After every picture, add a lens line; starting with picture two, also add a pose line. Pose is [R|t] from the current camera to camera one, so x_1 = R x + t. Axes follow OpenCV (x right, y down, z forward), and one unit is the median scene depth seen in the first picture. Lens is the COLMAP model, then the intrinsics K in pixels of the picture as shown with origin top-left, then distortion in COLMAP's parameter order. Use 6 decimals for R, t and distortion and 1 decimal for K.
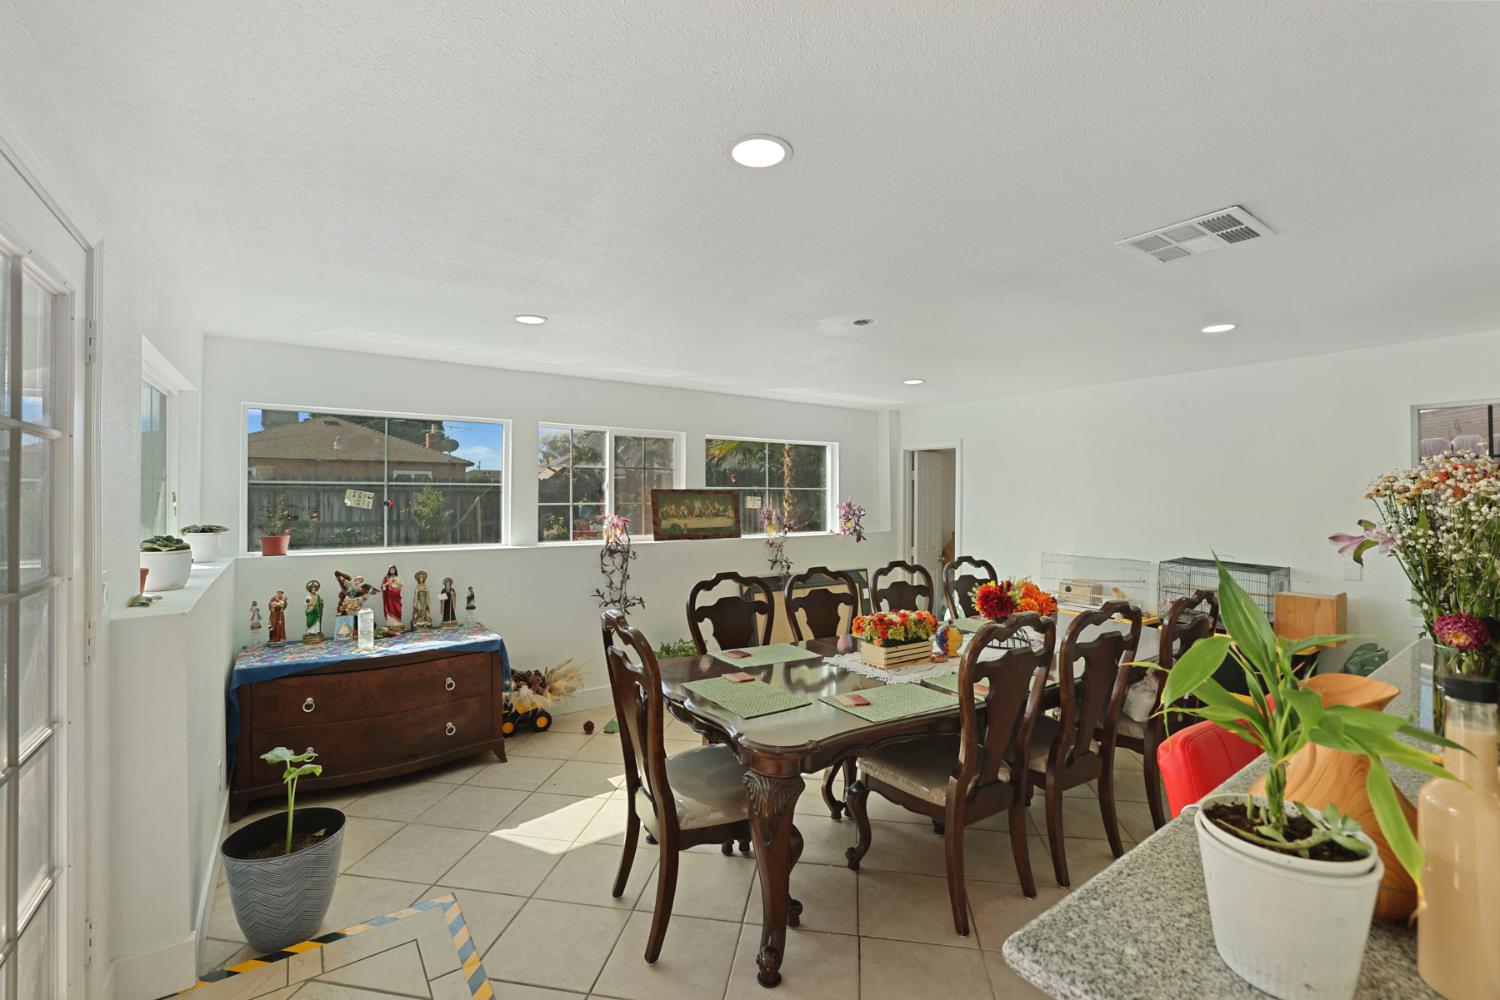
lens RADIAL K [[649.5, 0, 747.5], [0, 649.5, 493.7], [0, 0, 1]] dist [-0.052509, 0.019416]
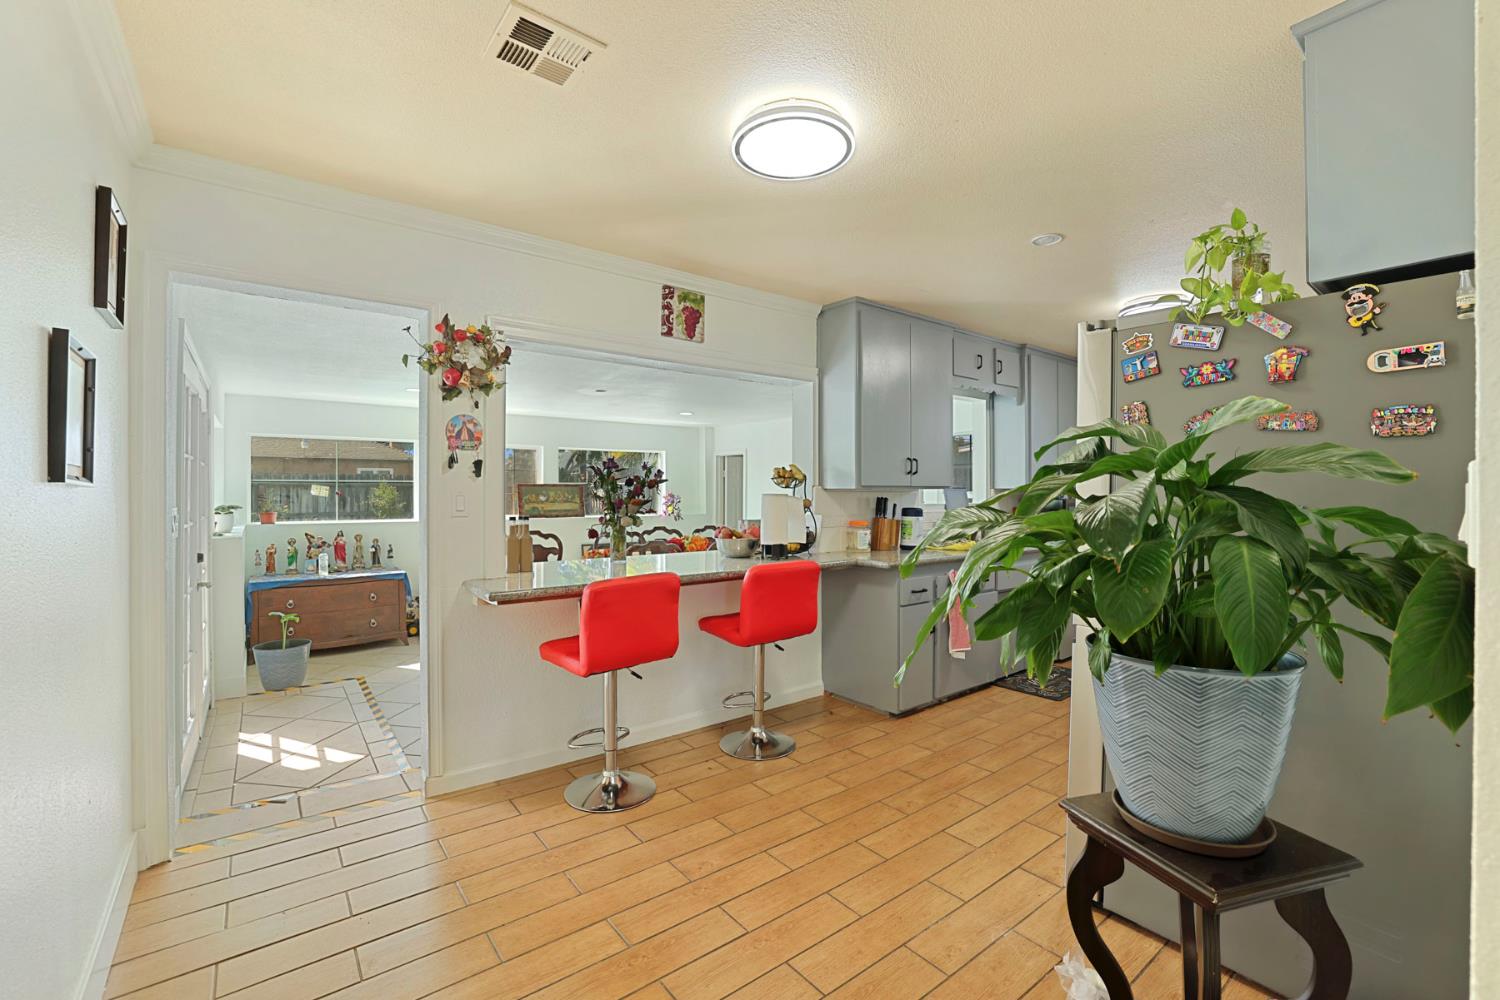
lens RADIAL K [[647.1, 0, 750.9], [0, 647.1, 488.6], [0, 0, 1]] dist [-0.043540, 0.013670]
pose [[0.999157, -0.002518, 0.040974, 0.416507], [0.002515, 0.999997, 0.000126, 0.005590], [-0.040974, -0.000023, 0.999160, -0.654795]]
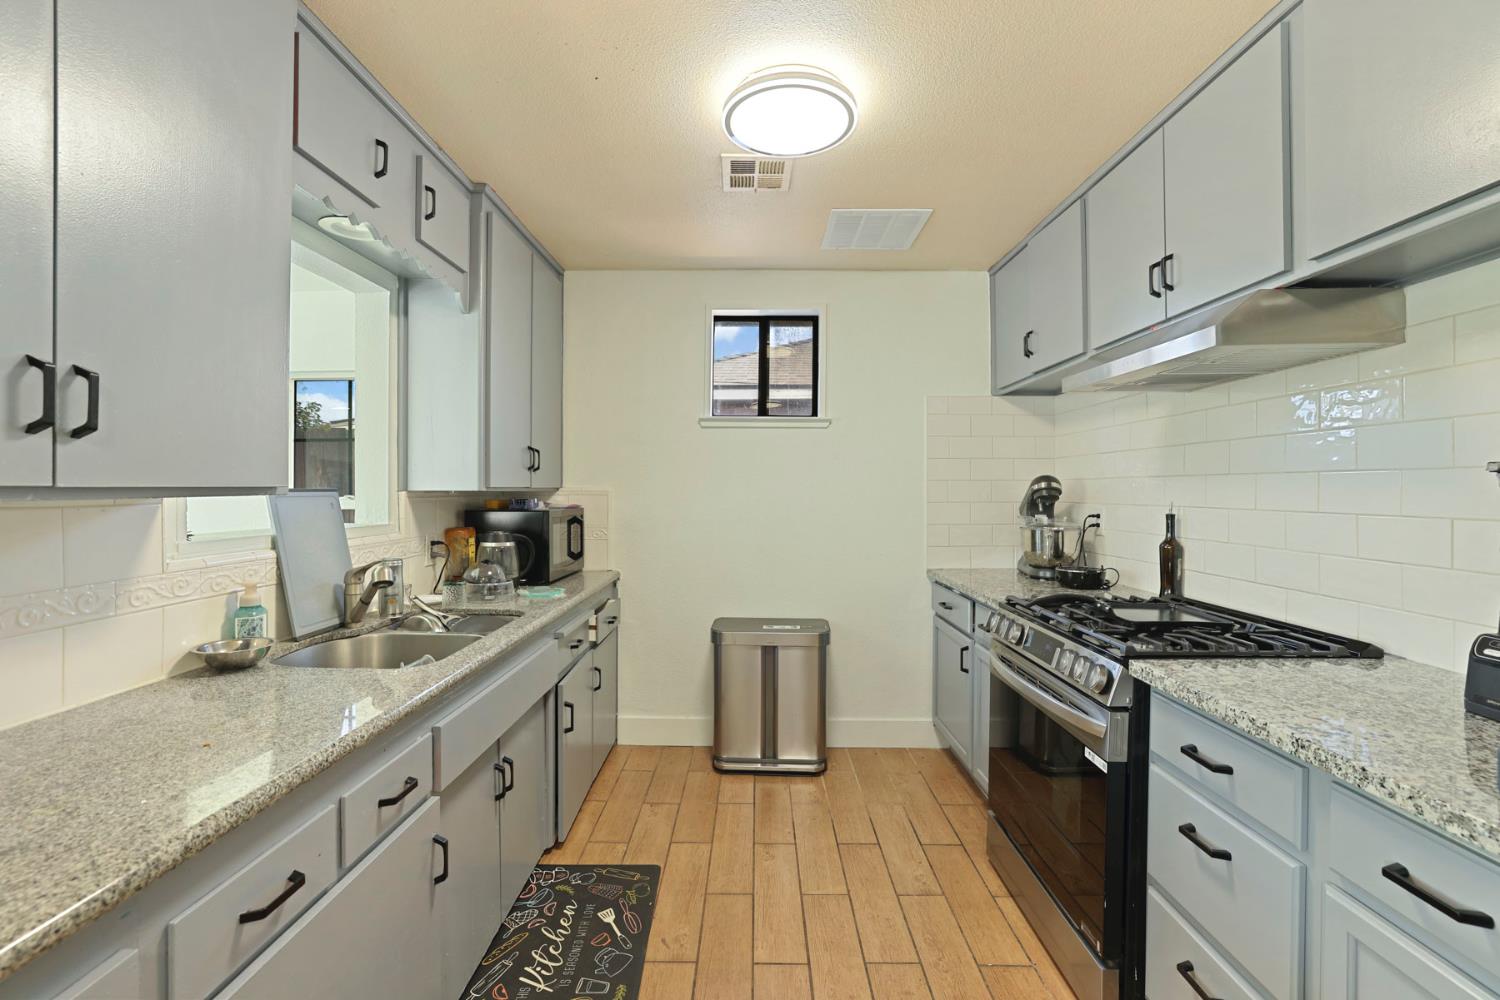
lens RADIAL K [[647.1, 0, 750.9], [0, 647.1, 488.6], [0, 0, 1]] dist [-0.043540, 0.013670]
pose [[0.595144, -0.002981, 0.803613, 0.685841], [-0.001923, 0.999985, 0.005134, 0.000982], [-0.803617, -0.004601, 0.595129, 0.043471]]
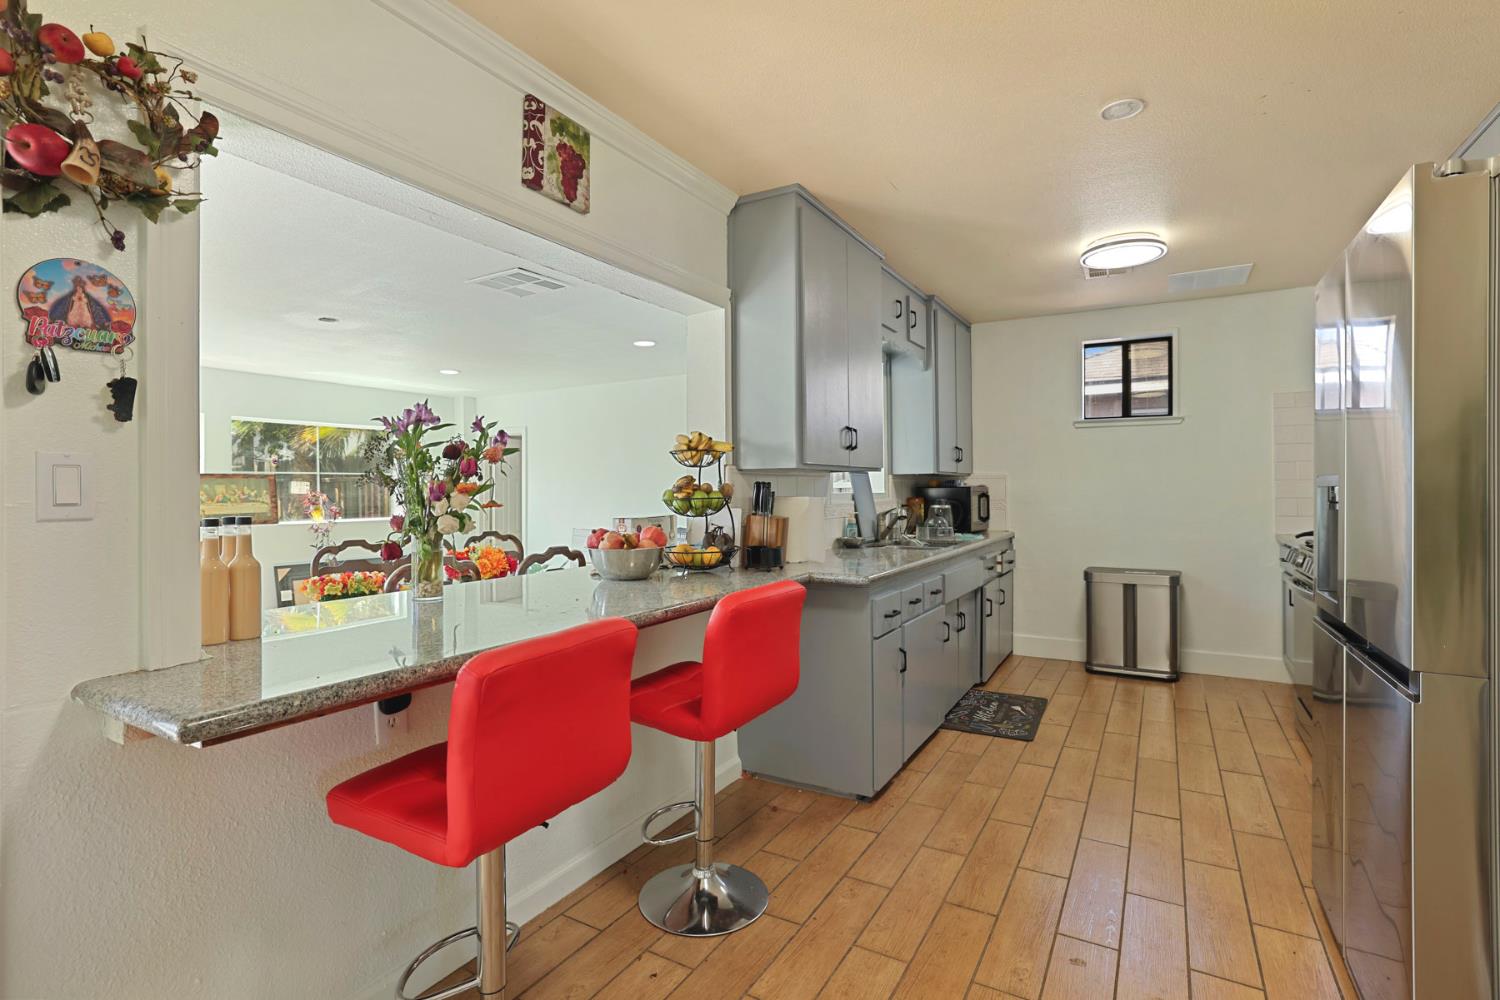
lens RADIAL K [[719.4, 0, 750.4], [0, 719.4, 483.1], [0, 0, 1]] dist [-0.031597, 0.016999]
pose [[0.914100, -0.007107, 0.405426, 0.272451], [0.009277, 0.999951, -0.003387, 0.023613], [-0.405382, 0.006857, 0.914121, -0.337379]]
